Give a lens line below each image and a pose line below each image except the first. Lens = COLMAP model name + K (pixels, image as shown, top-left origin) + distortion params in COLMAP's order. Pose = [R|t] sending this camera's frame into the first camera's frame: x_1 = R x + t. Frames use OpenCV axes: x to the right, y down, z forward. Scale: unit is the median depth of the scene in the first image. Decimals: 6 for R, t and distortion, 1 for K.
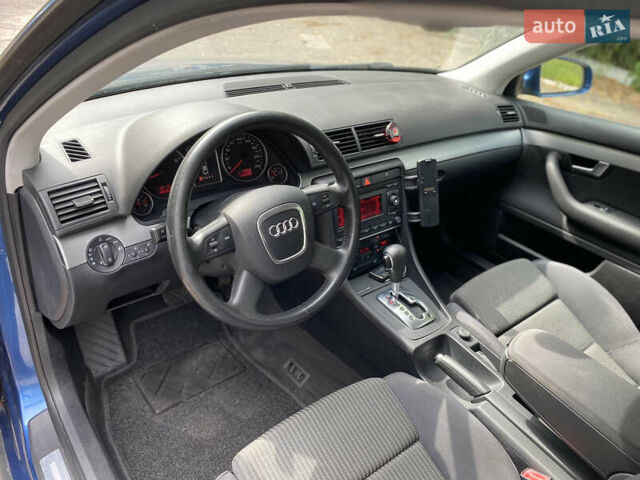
lens RADIAL K [[490.6, 0, 325.9], [0, 490.6, 238.2], [0, 0, 1]] dist [0.080613, -0.157455]
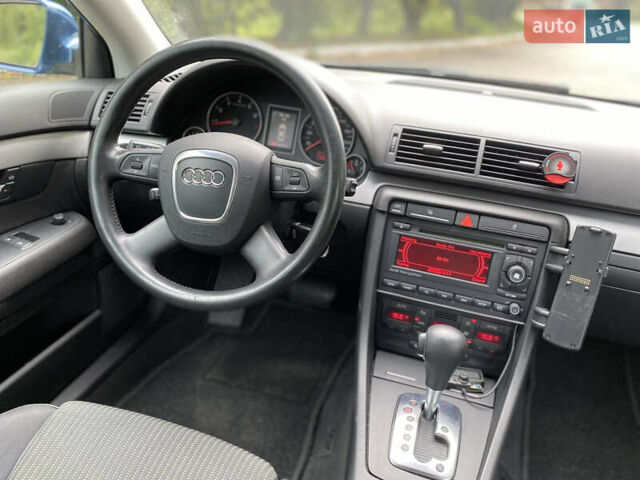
lens RADIAL K [[490.6, 0, 325.9], [0, 490.6, 238.2], [0, 0, 1]] dist [0.080613, -0.157455]
pose [[0.574745, 0.320254, -0.753064, 0.449244], [-0.446556, 0.893891, 0.039327, -0.037263], [0.685751, 0.313682, 0.656771, 0.441583]]
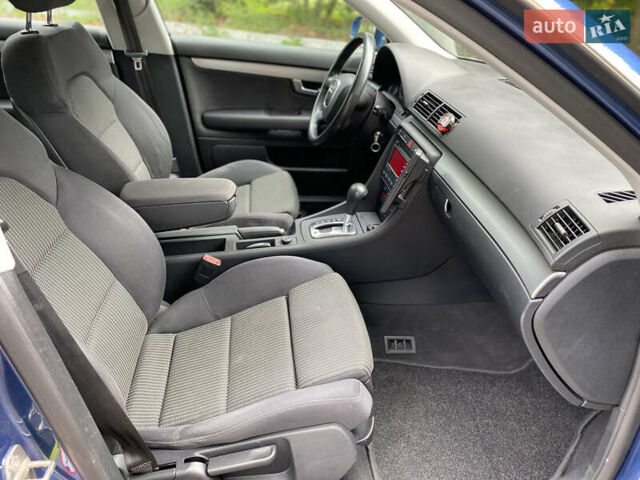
lens RADIAL K [[490.6, 0, 325.9], [0, 490.6, 238.2], [0, 0, 1]] dist [0.080613, -0.157455]
pose [[-0.507852, 0.297107, -0.808588, 1.098873], [-0.541680, 0.619715, 0.567922, -0.492599], [0.669828, 0.726416, -0.153787, 1.150811]]
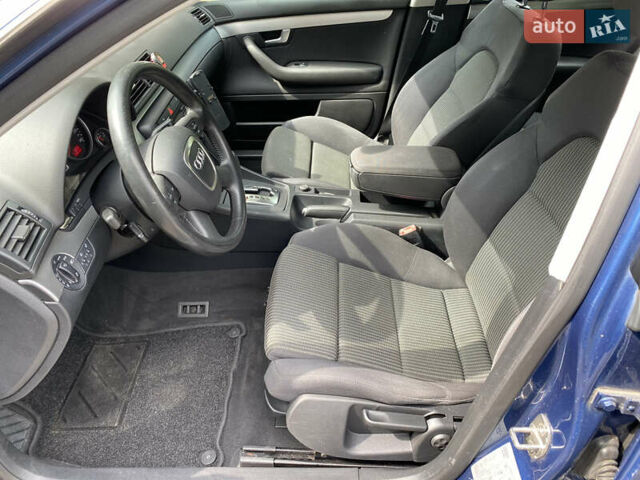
lens RADIAL K [[490.6, 0, 325.9], [0, 490.6, 238.2], [0, 0, 1]] dist [0.080613, -0.157455]
pose [[0.630879, -0.549932, 0.547327, -0.416512], [0.460996, 0.833090, 0.305686, -0.055652], [-0.624079, 0.059464, 0.779095, -0.019252]]
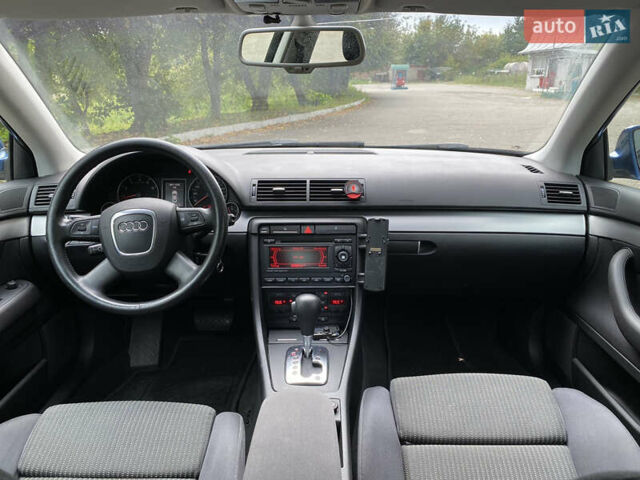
lens RADIAL K [[490.6, 0, 325.9], [0, 490.6, 238.2], [0, 0, 1]] dist [0.080613, -0.157455]
pose [[0.776742, 0.095619, -0.622518, 0.717408], [-0.255688, 0.951167, -0.172932, 0.064553], [0.575583, 0.293494, 0.763260, 0.239443]]
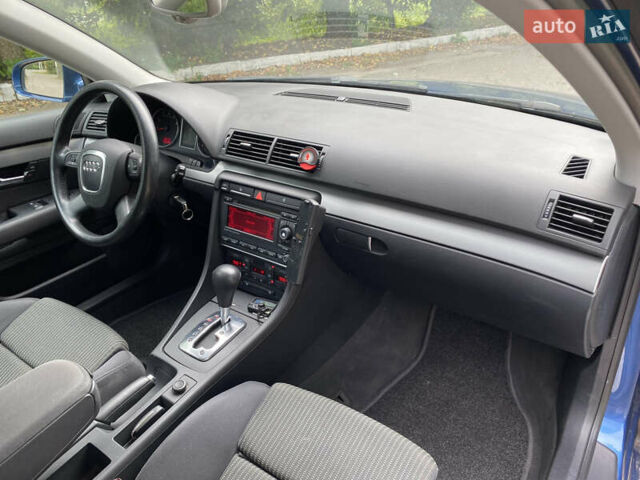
lens RADIAL K [[490.6, 0, 325.9], [0, 490.6, 238.2], [0, 0, 1]] dist [0.080613, -0.157455]
pose [[0.275569, 0.353947, -0.893747, 0.926076], [-0.436472, 0.874450, 0.211728, -0.282593], [0.856478, 0.331750, 0.395459, 0.739161]]
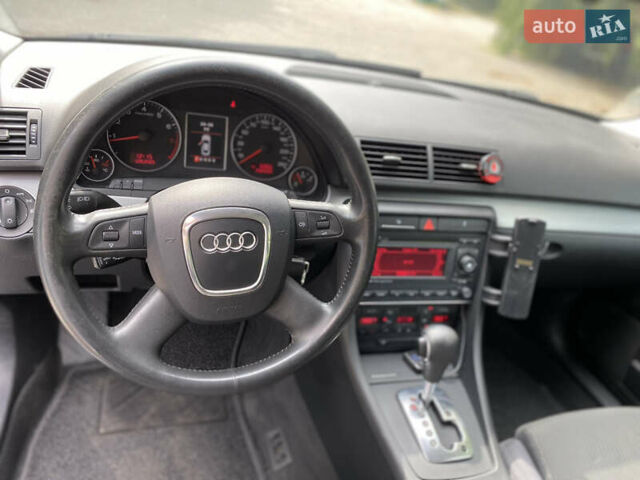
lens RADIAL K [[494.2, 0, 320.0], [0, 494.2, 240.0], [0, 0, 1]] dist [0.010157, -0.001818]
pose [[0.918368, 0.267769, -0.291375, 0.144562], [-0.289955, 0.956401, -0.034976, -0.025363], [0.269306, 0.116606, 0.955969, 0.286133]]
